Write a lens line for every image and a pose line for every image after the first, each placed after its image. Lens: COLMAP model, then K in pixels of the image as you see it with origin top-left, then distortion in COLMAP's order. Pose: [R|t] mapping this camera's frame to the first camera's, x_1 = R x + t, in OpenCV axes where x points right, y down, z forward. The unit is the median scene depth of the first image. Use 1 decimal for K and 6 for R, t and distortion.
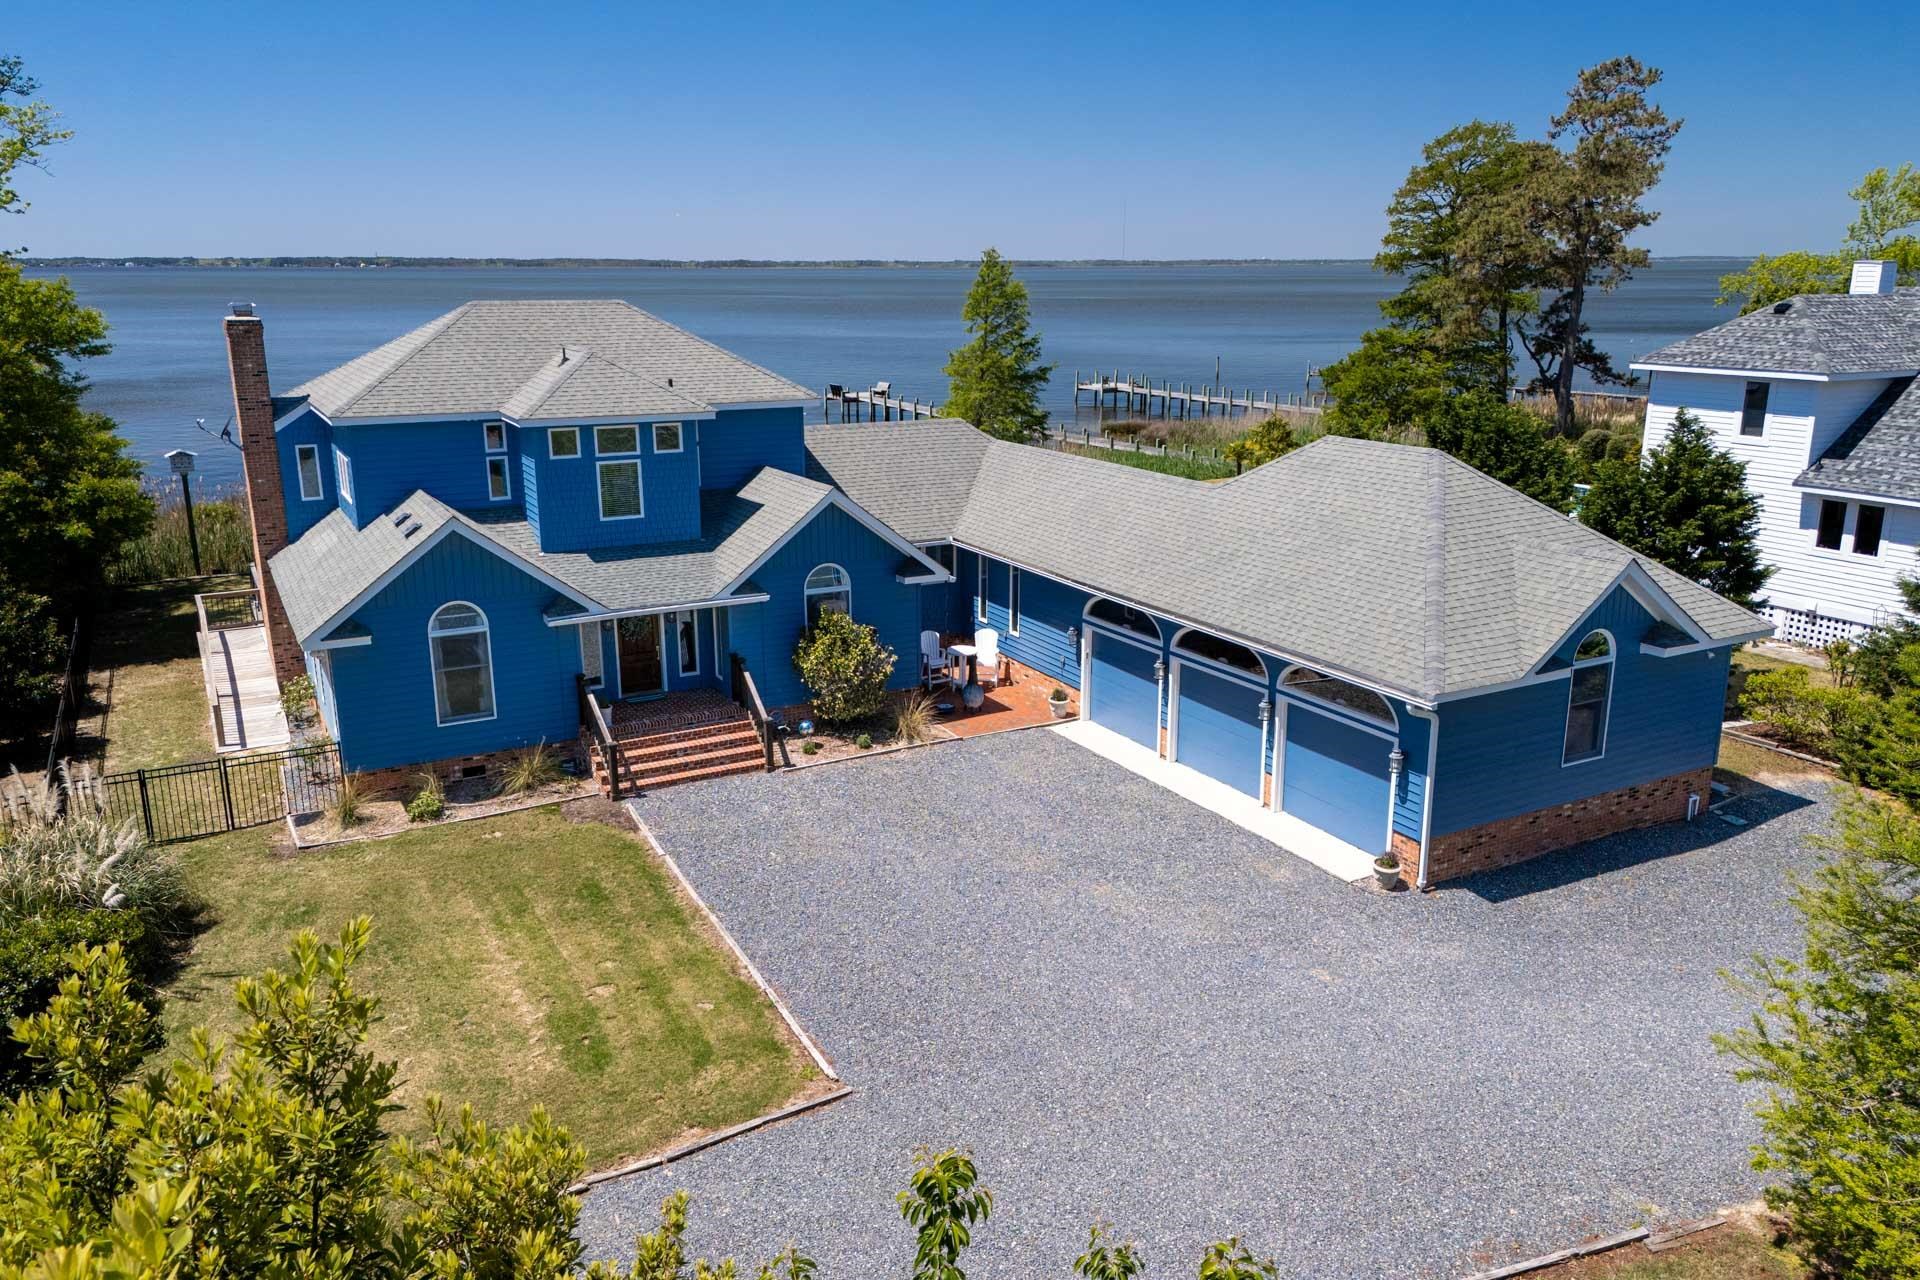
lens RADIAL K [[1396.9, 0, 960.0], [0, 1396.9, 640.0], [0, 0, 1]] dist [0.071831, -0.062442]
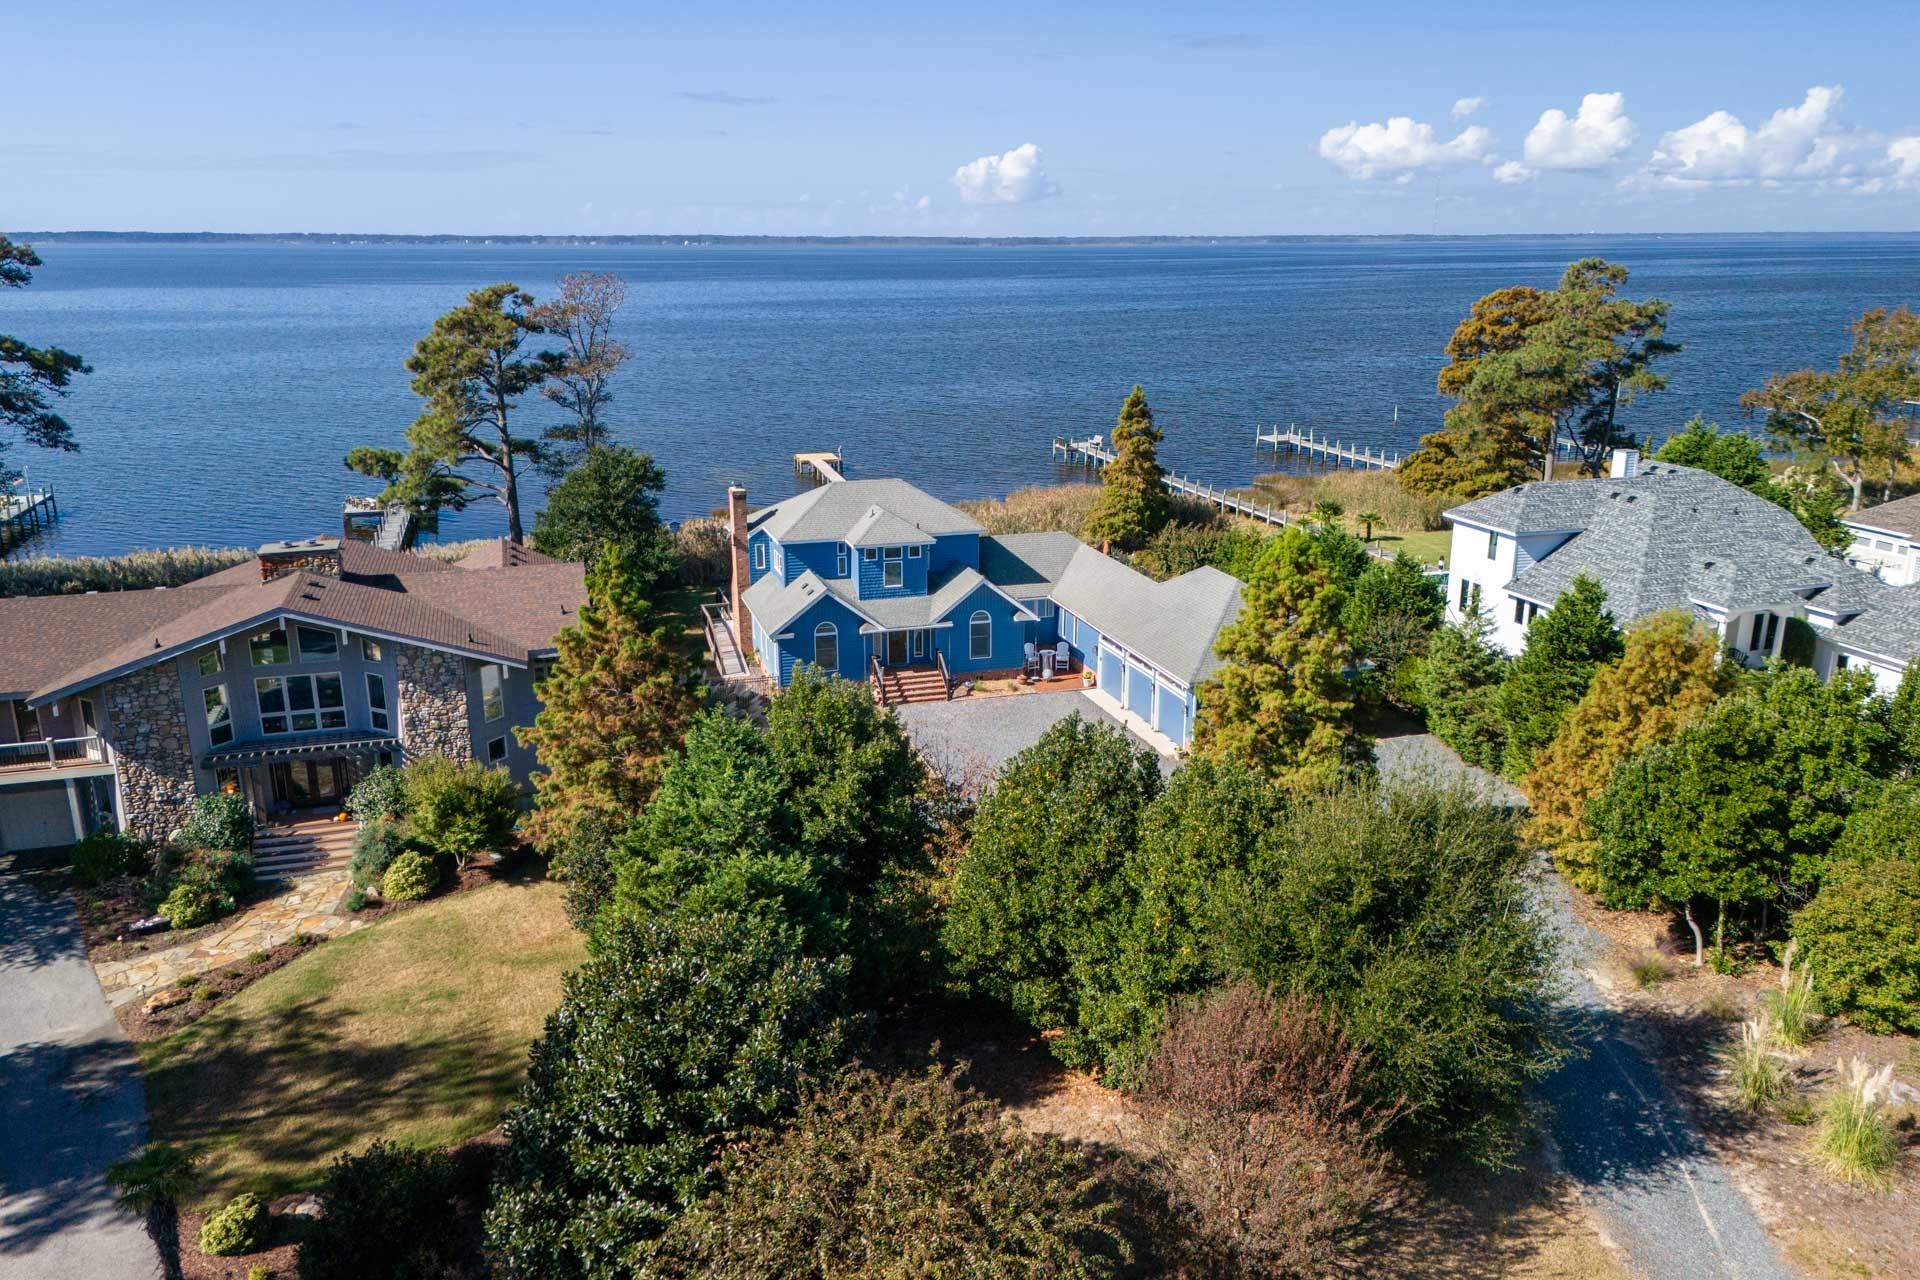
lens RADIAL K [[1360.6, 0, 960.0], [0, 1360.6, 640.0], [0, 0, 1]] dist [0.126705, -0.058867]
pose [[0.979254, 0.055274, -0.194953, 0.305398], [-0.051236, 0.998356, 0.025698, -0.063352], [0.196053, -0.015176, 0.980476, -1.164948]]
